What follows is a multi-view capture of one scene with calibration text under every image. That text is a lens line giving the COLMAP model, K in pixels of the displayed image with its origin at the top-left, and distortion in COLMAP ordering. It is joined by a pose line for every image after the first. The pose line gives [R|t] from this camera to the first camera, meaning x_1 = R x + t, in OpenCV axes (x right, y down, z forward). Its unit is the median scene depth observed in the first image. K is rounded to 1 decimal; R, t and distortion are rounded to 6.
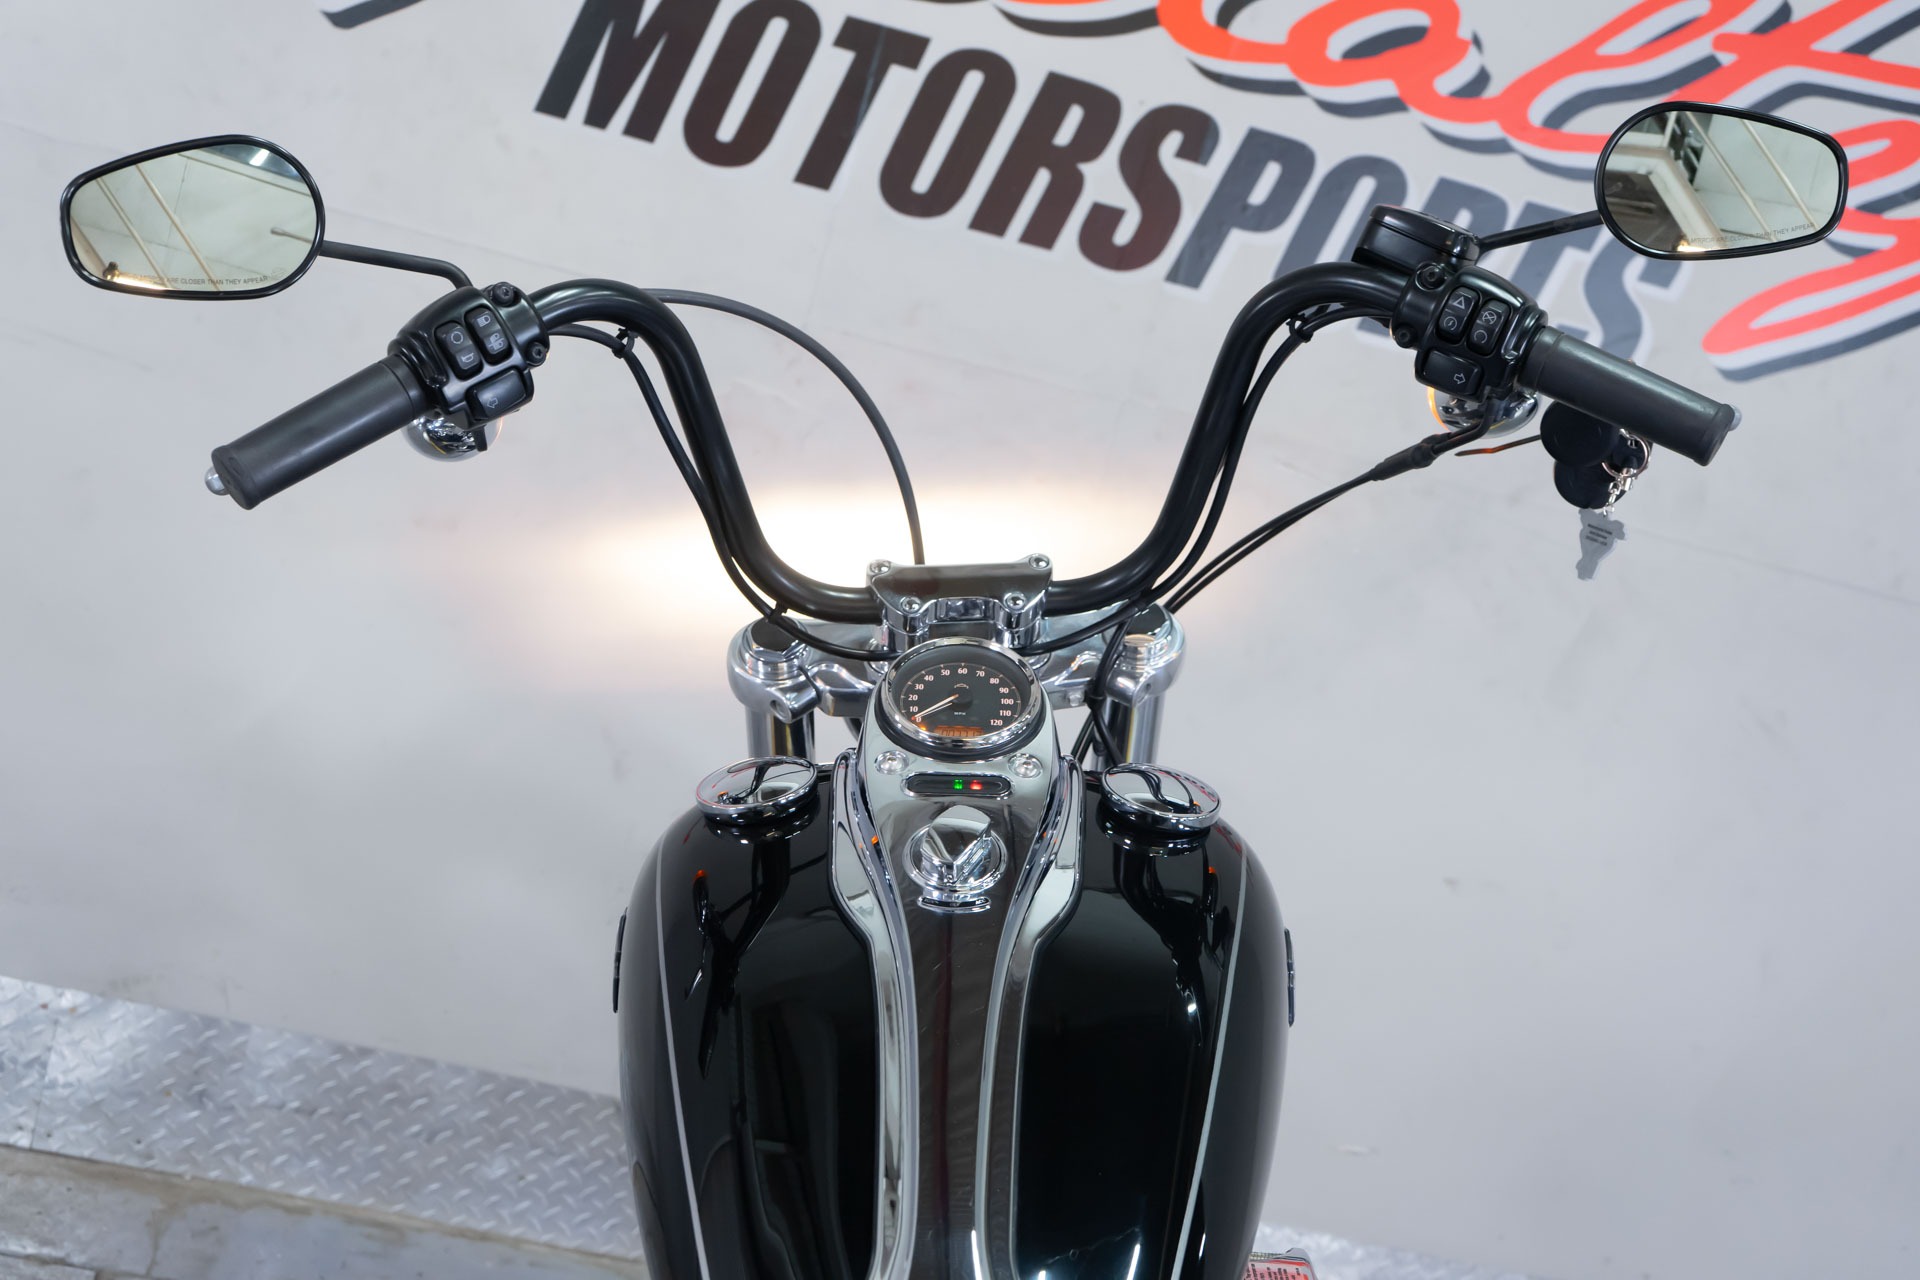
lens RADIAL K [[2273.1, 0, 960.0], [0, 2273.1, 640.0], [0, 0, 1]] dist [0.014893, 0.011457]
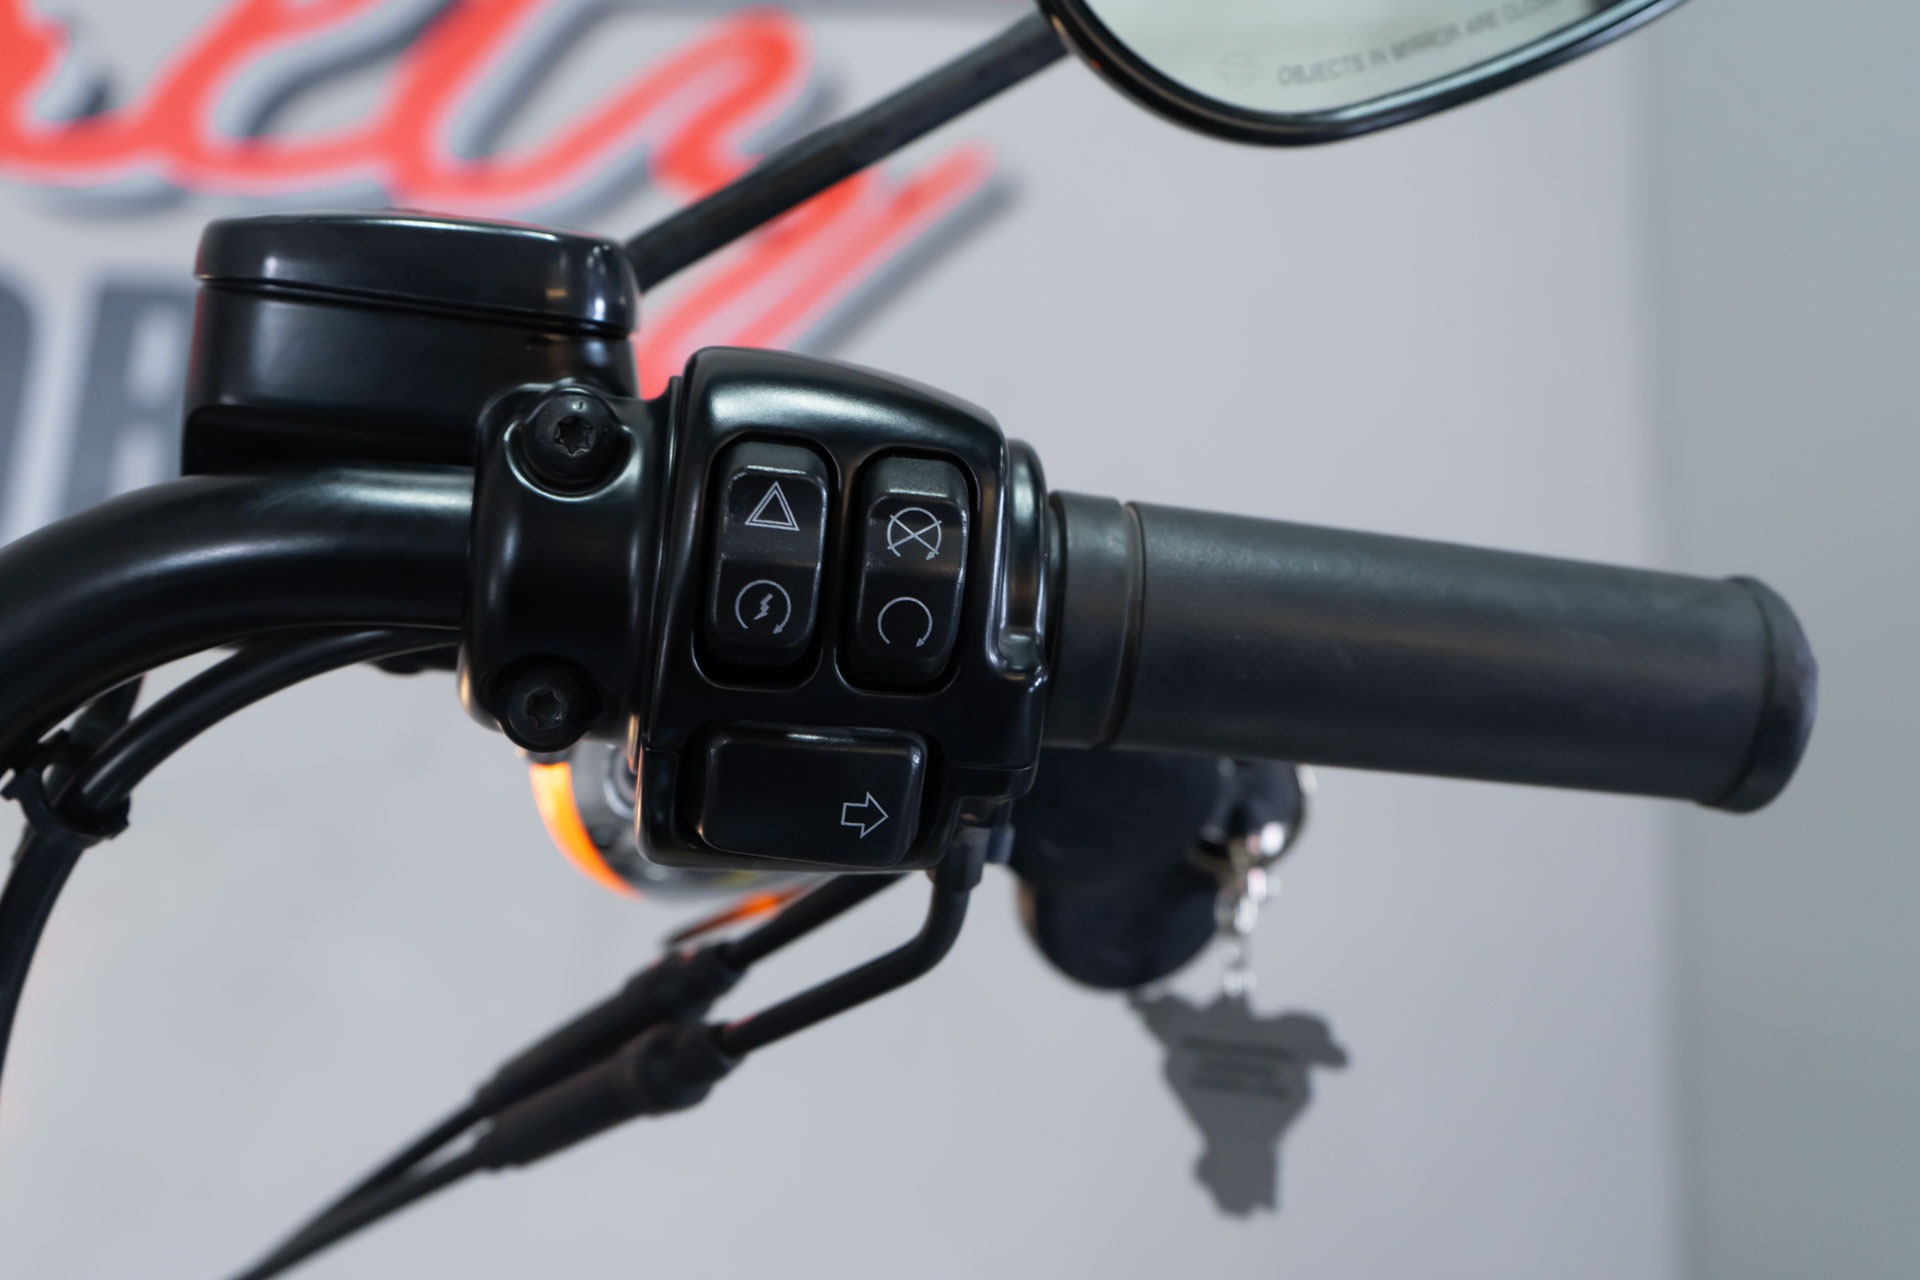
lens RADIAL K [[2283.8, 0, 960.0], [0, 2283.8, 640.0], [0, 0, 1]] dist [-0.001114, -0.000501]
pose [[0.790106, -0.319366, 0.523200, 0.105275], [0.343719, 0.937563, 0.053233, -0.134673], [-0.507533, 0.137774, 0.850546, 0.757847]]
